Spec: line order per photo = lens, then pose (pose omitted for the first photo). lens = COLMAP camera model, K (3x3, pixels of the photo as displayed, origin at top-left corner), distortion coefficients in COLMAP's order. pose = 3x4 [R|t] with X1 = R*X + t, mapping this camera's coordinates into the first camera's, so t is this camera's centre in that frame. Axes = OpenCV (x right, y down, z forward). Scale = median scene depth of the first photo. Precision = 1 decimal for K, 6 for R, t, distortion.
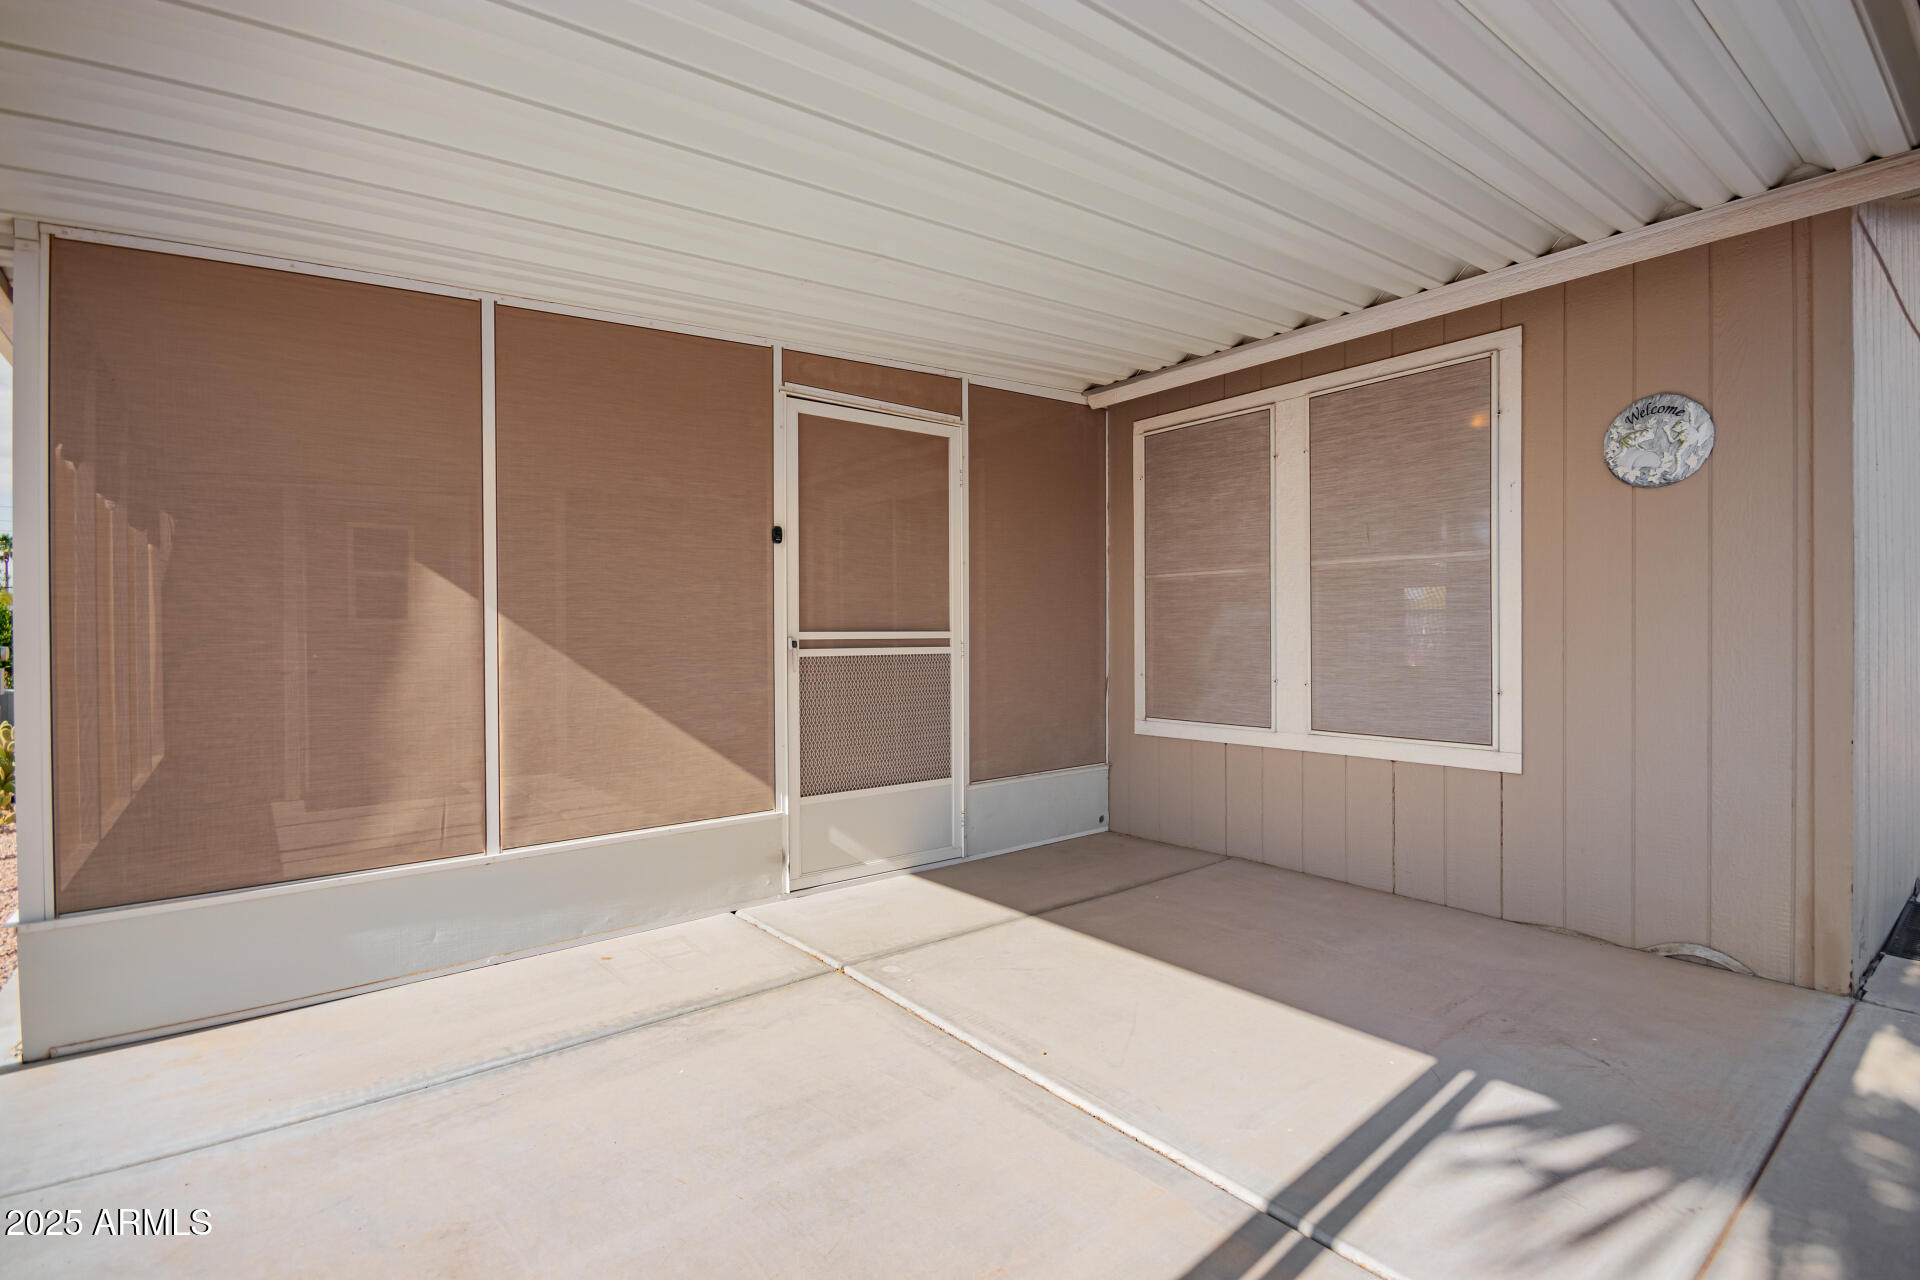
lens RADIAL K [[902.2, 0, 965.1], [0, 902.2, 634.0], [0, 0, 1]] dist [0.000101, -0.000214]
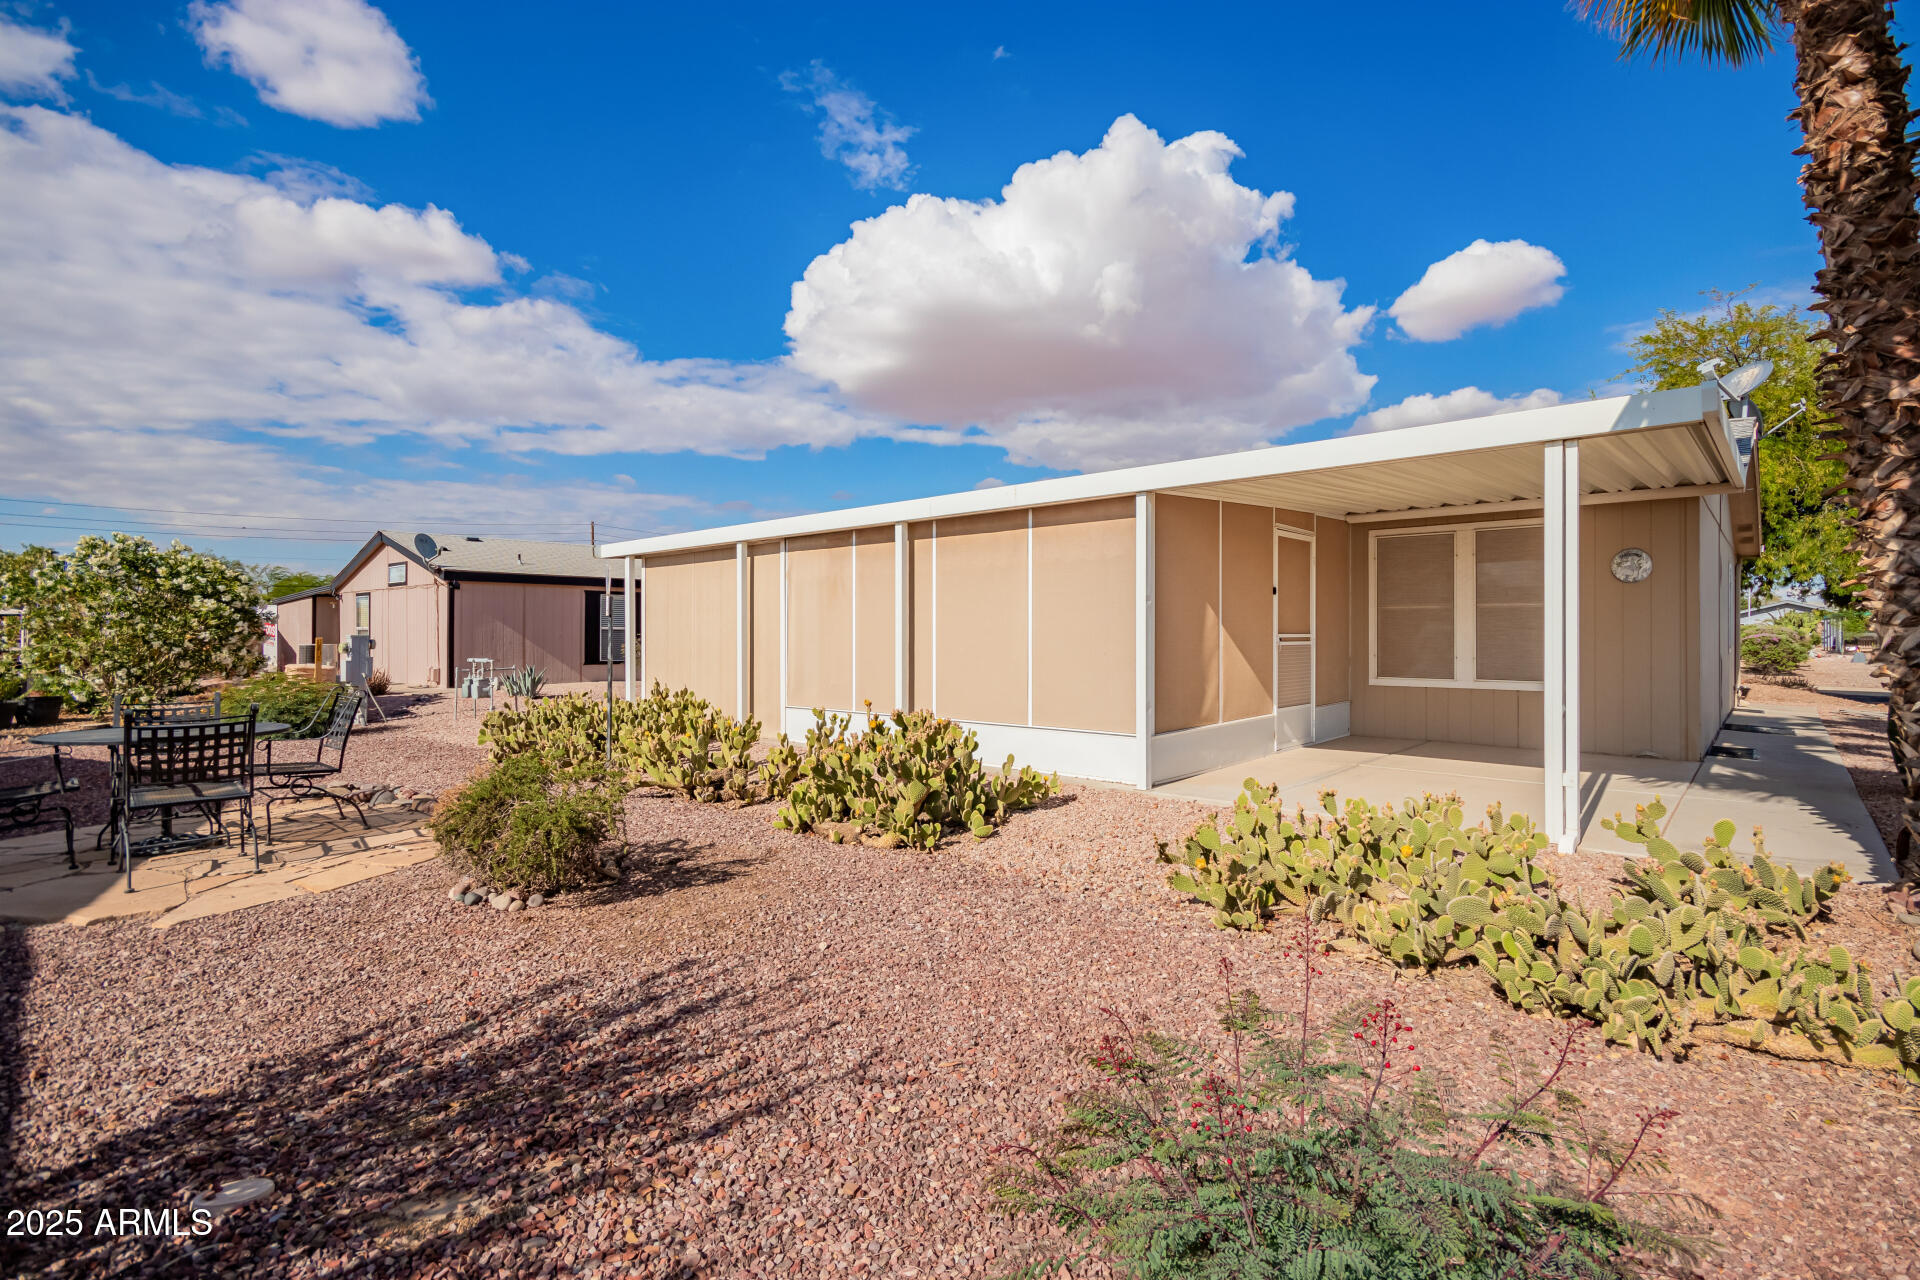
lens RADIAL K [[902.2, 0, 965.1], [0, 902.2, 634.0], [0, 0, 1]] dist [0.000101, -0.000214]
pose [[0.984900, 0.005940, 0.173020, -1.249416], [-0.005719, 0.999982, -0.001776, 0.005898], [-0.173027, 0.000760, 0.984917, -0.989290]]
